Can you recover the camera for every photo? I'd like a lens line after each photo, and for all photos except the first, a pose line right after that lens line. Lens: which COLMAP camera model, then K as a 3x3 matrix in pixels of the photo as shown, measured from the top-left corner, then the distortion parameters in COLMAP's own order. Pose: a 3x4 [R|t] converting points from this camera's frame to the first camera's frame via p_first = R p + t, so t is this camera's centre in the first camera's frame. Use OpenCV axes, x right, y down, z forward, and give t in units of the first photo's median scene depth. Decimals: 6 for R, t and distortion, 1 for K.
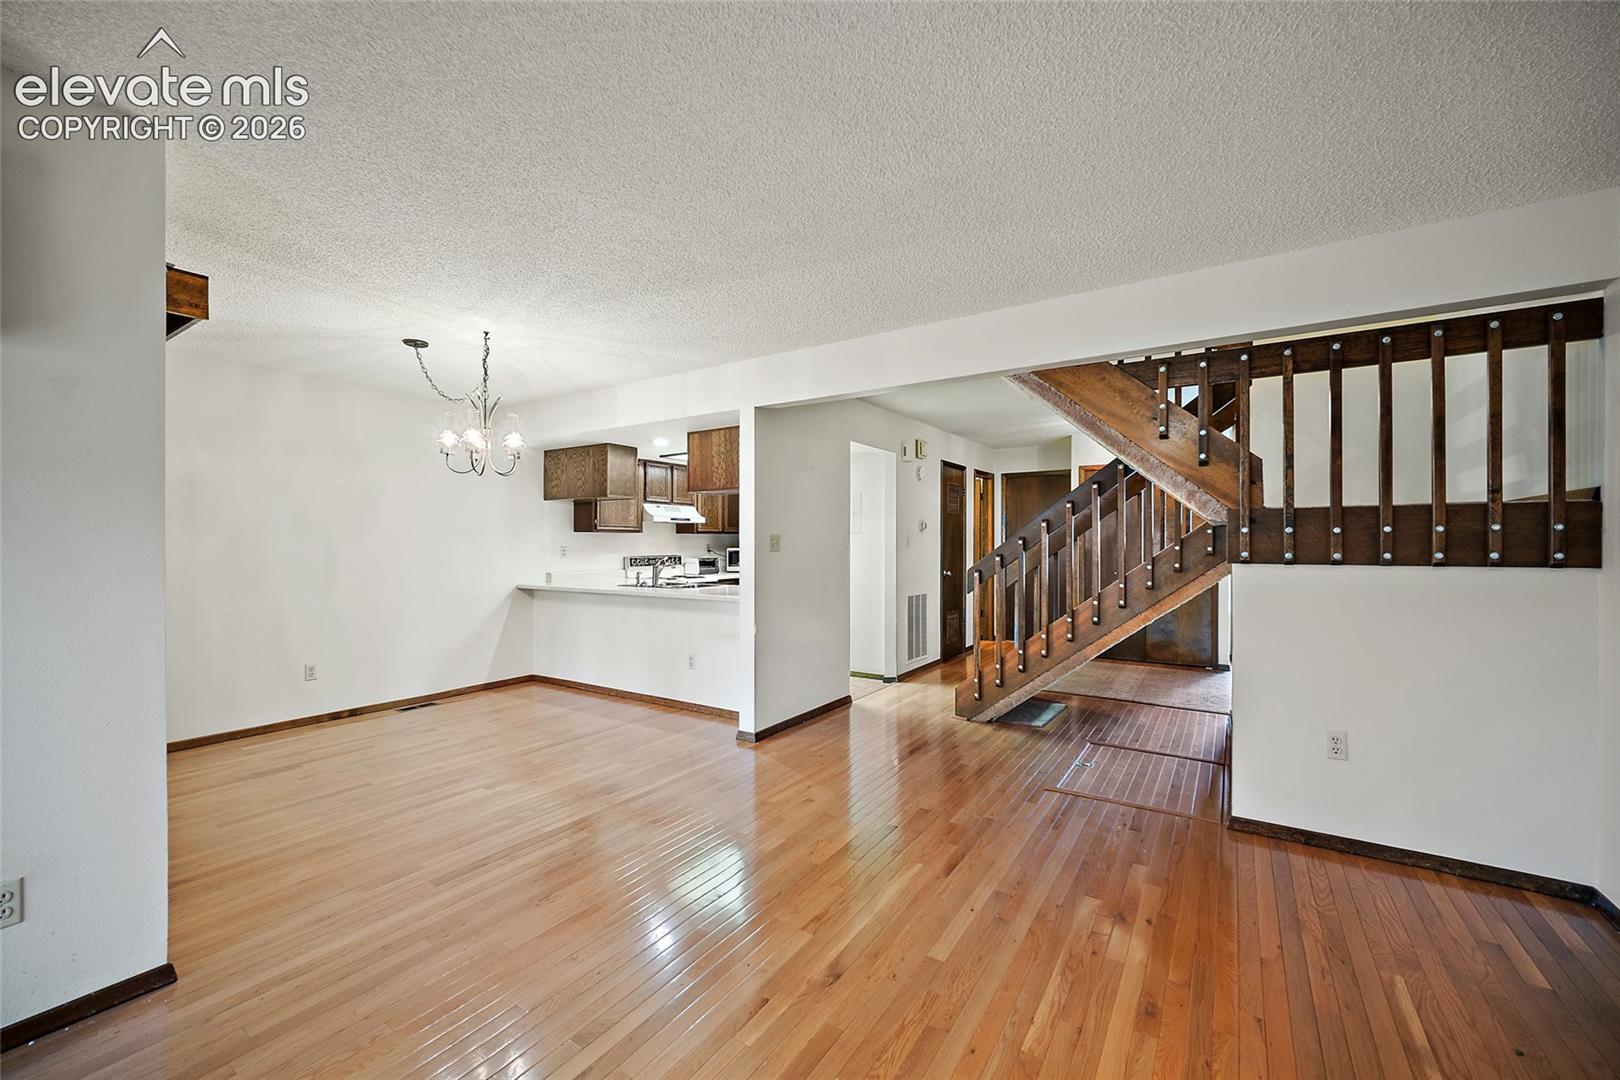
lens RADIAL K [[638.1, 0, 815.5], [0, 638.1, 544.8], [0, 0, 1]] dist [-0.003451, 0.000556]
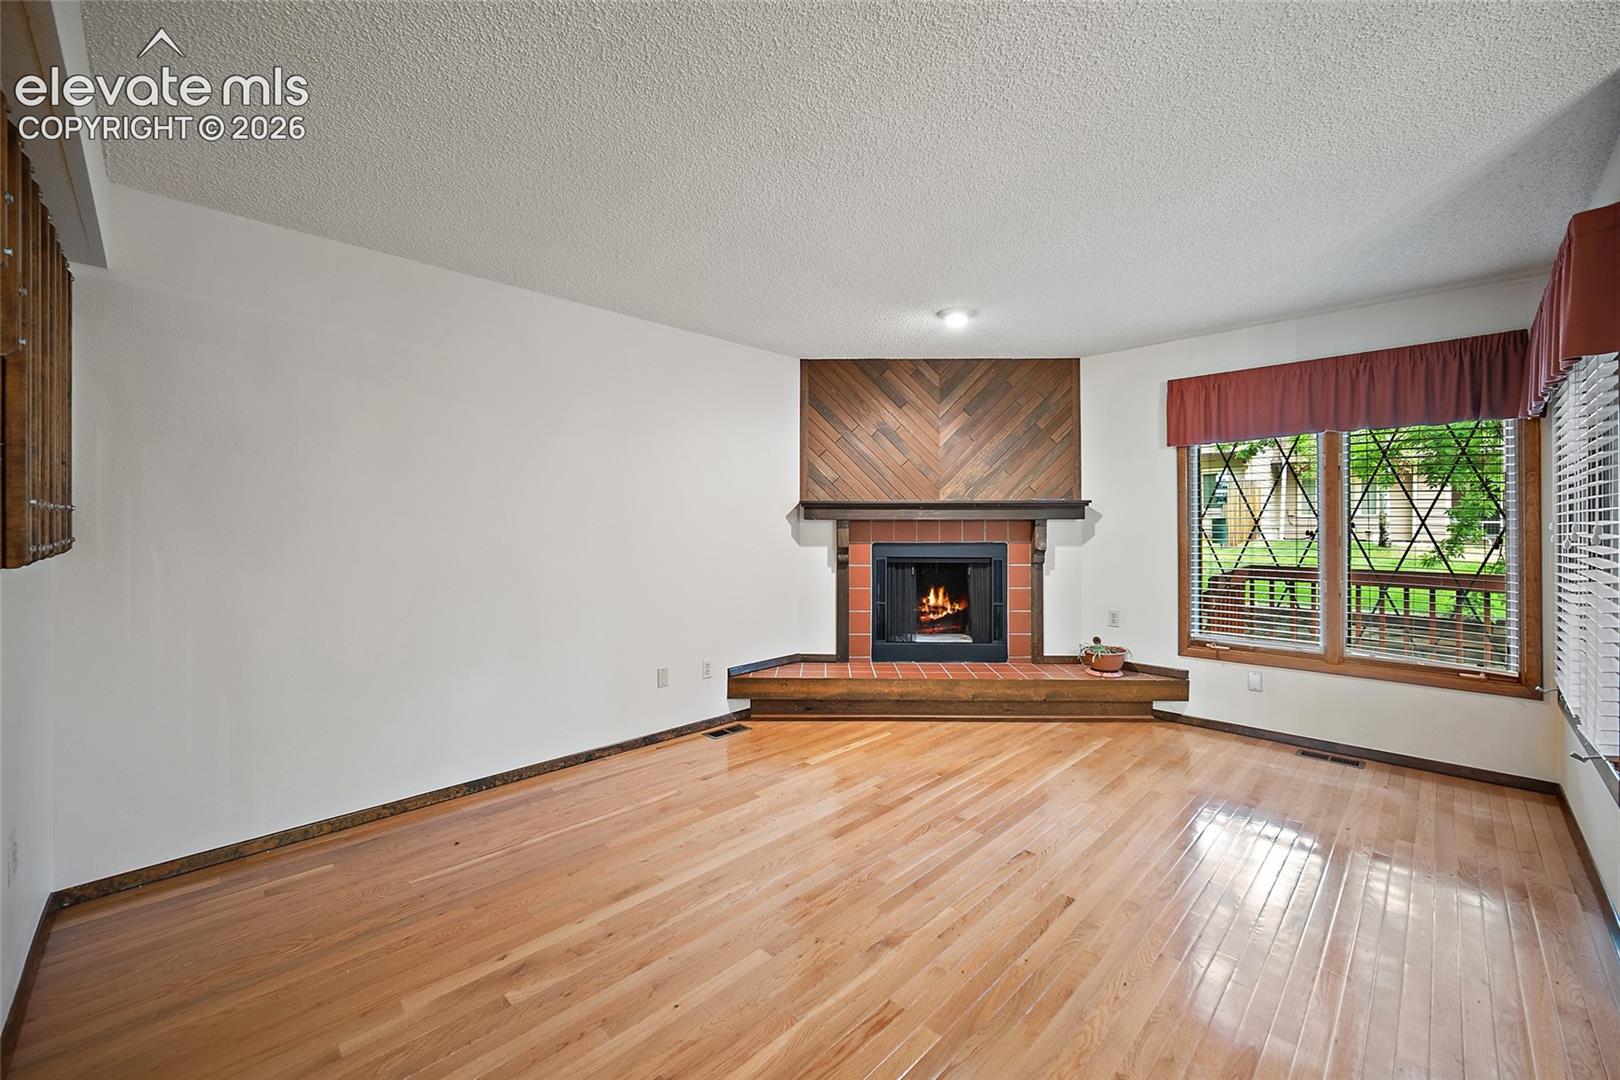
lens RADIAL K [[638.1, 0, 824.9], [0, 638.1, 531.8], [0, 0, 1]] dist [-0.003451, 0.000556]
pose [[-0.982037, -0.004889, 0.188625, -0.024725], [-0.002022, 0.999880, 0.015387, -0.001871], [-0.188677, 0.014729, -0.981929, 0.602665]]
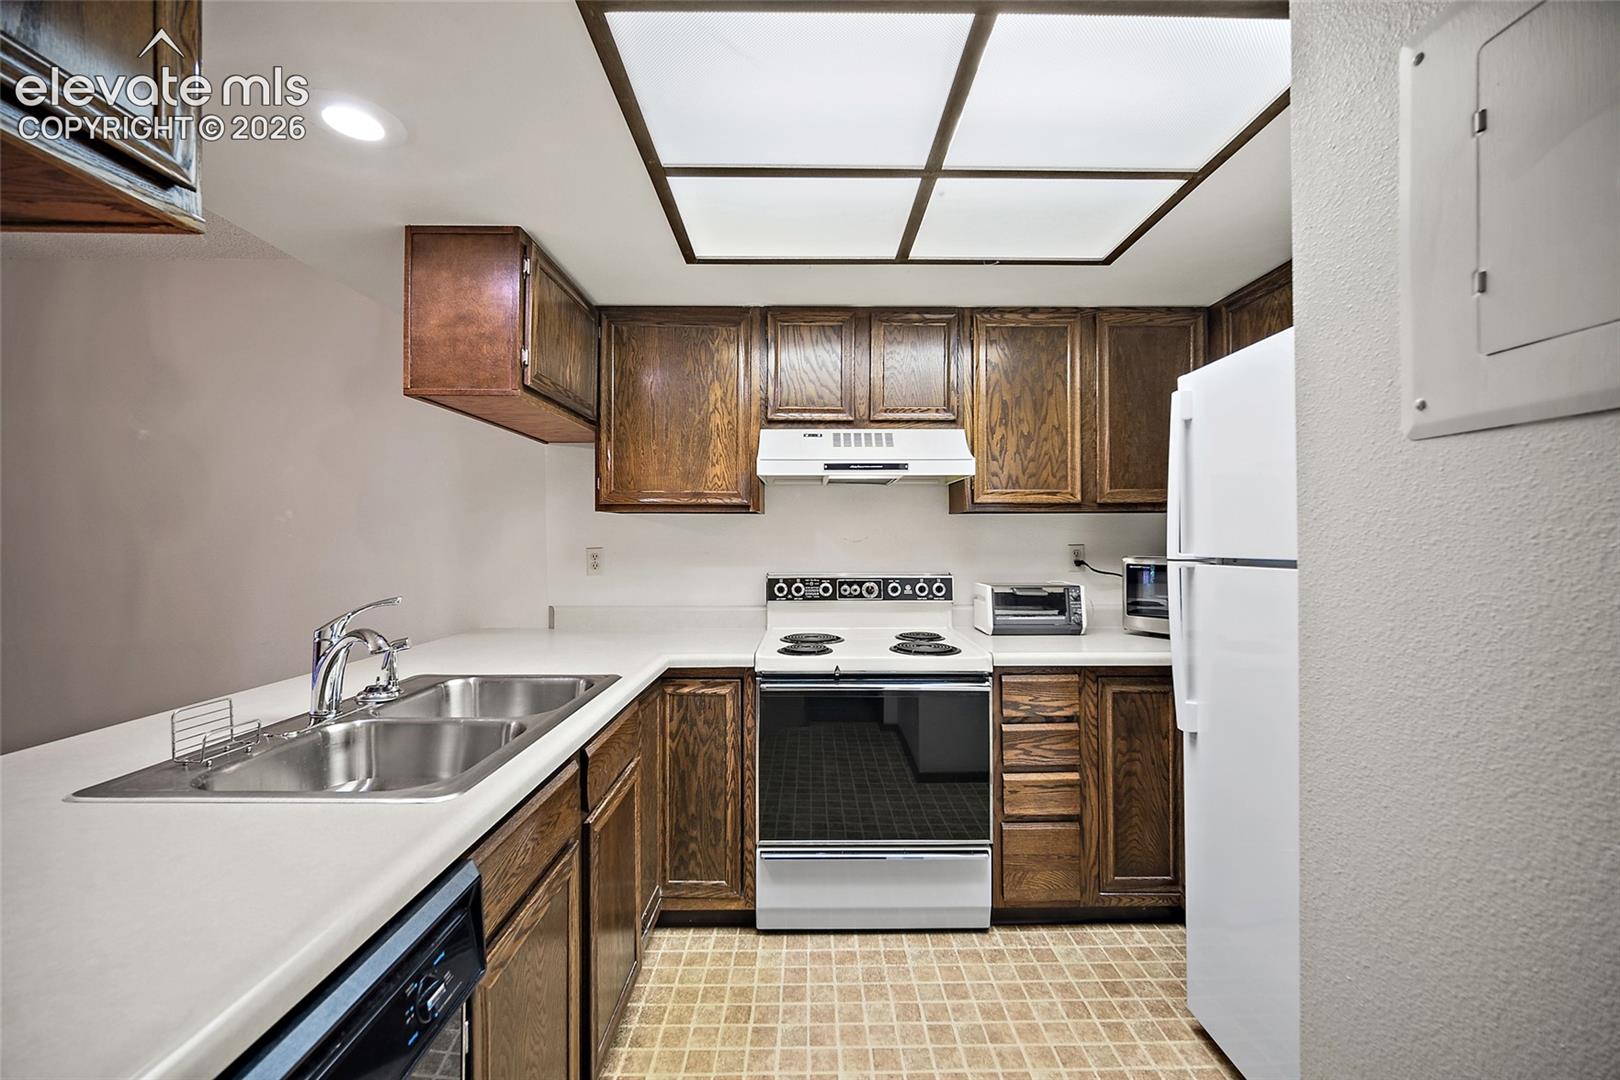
lens RADIAL K [[638.1, 0, 819.1], [0, 638.1, 539.6], [0, 0, 1]] dist [-0.003451, 0.000556]
pose [[0.554938, 0.000301, -0.831891, 0.050923], [-0.002934, 0.999994, -0.001596, -0.002304], [0.831886, 0.003327, 0.554936, 0.886013]]
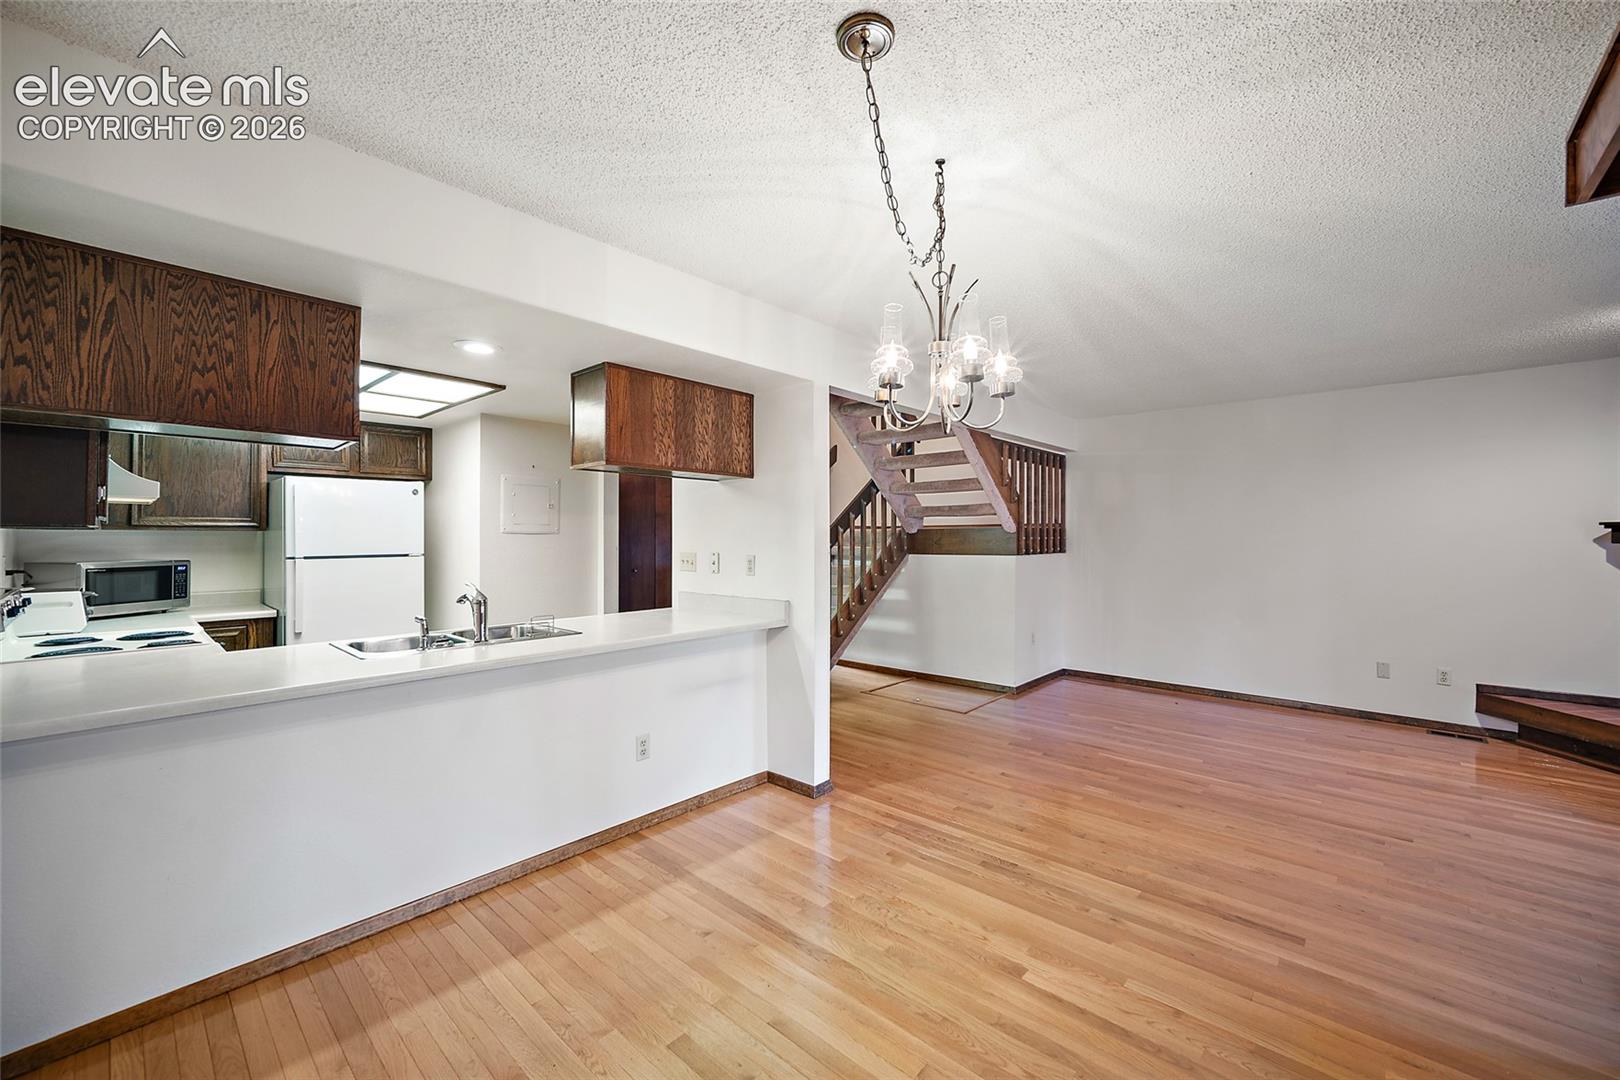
lens RADIAL K [[638.1, 0, 813.6], [0, 638.1, 543.7], [0, 0, 1]] dist [-0.003451, 0.000556]
pose [[0.160903, -0.009691, 0.986923, -0.600871], [0.003292, 0.999951, 0.009282, -0.012462], [-0.986965, 0.001755, 0.160927, 0.582545]]
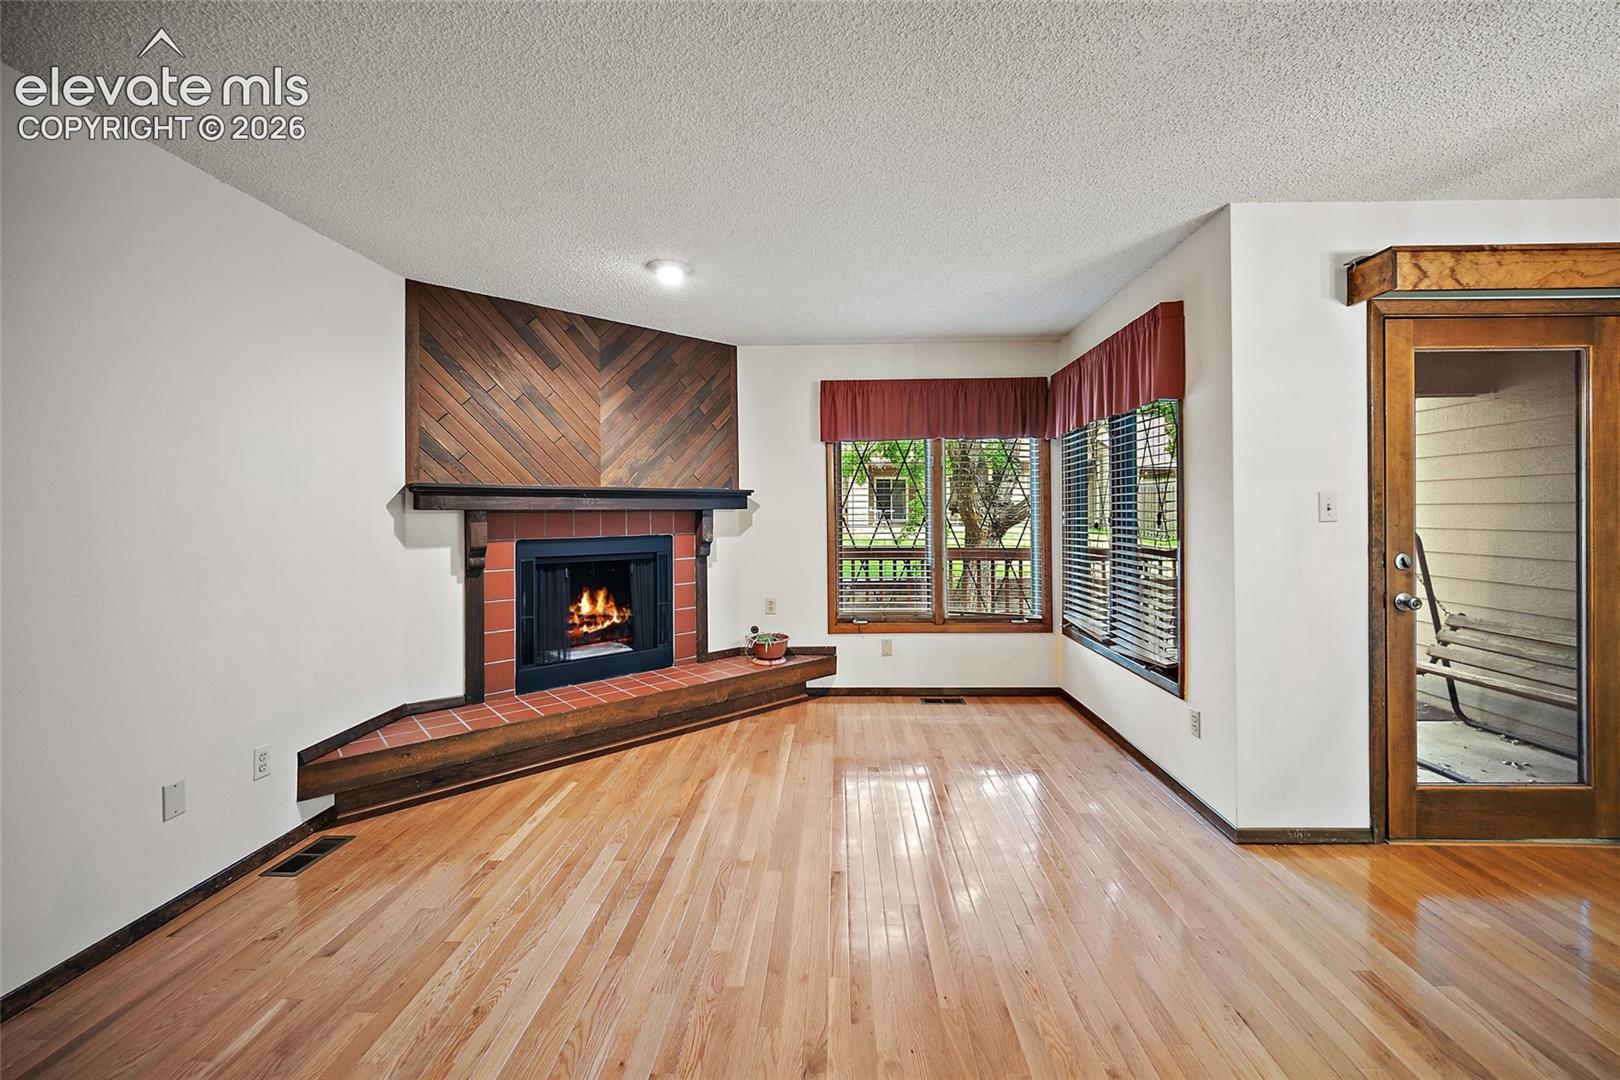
lens RADIAL K [[638.1, 0, 820.4], [0, 638.1, 517.1], [0, 0, 1]] dist [-0.003451, 0.000556]
pose [[-0.854746, 0.007348, -0.518994, 0.121018], [0.004471, 0.999967, 0.006795, -0.001100], [0.519027, 0.003487, -0.854751, 0.495327]]
